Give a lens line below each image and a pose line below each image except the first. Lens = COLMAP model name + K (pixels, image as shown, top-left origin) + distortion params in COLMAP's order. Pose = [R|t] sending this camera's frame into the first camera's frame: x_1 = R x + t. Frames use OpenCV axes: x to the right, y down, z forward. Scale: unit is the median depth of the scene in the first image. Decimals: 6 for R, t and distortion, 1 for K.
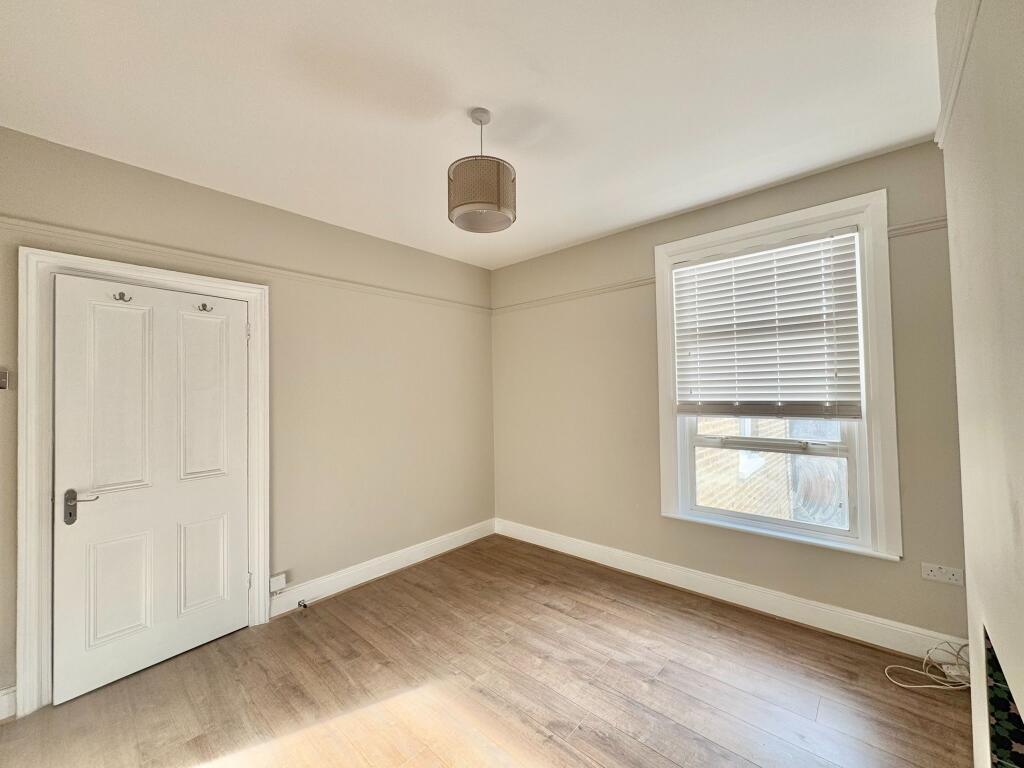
lens RADIAL K [[405.7, 0, 512.0], [0, 405.7, 384.0], [0, 0, 1]] dist [-0.007525, 0.000231]
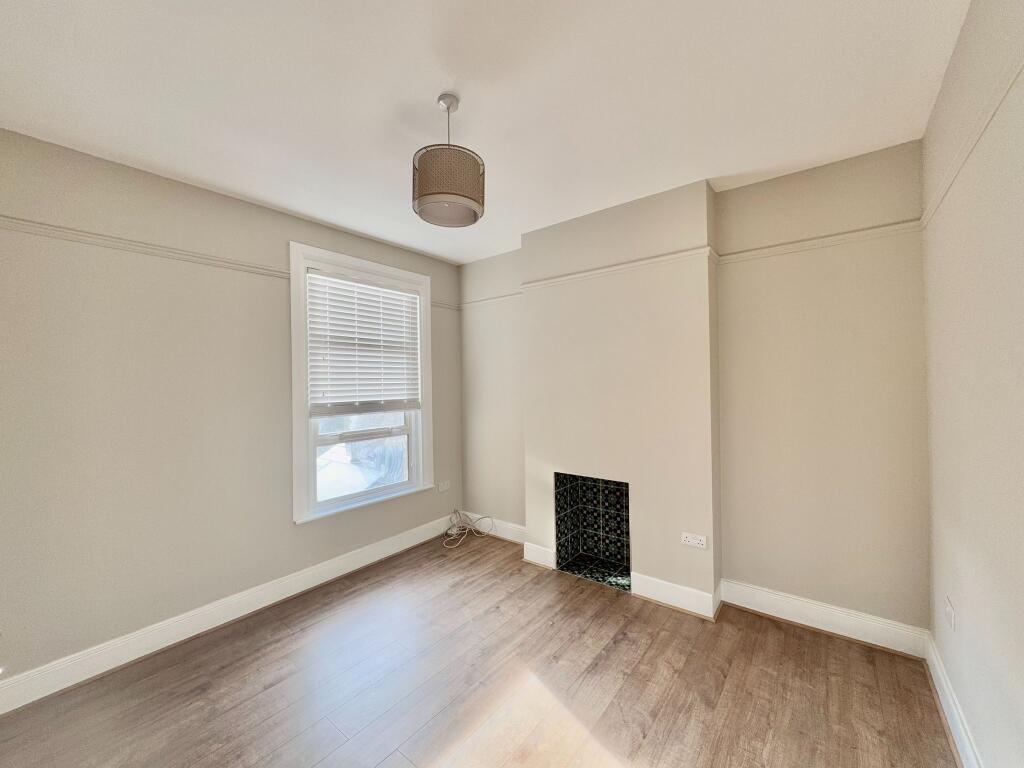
lens RADIAL K [[402.0, 0, 507.1], [0, 402.0, 391.5], [0, 0, 1]] dist [0.014760, 0.000075]
pose [[-0.048804, 0.003112, 0.998804, -0.668002], [0.006901, 0.999972, -0.002779, 0.018568], [-0.998785, 0.006757, -0.048824, 0.598041]]
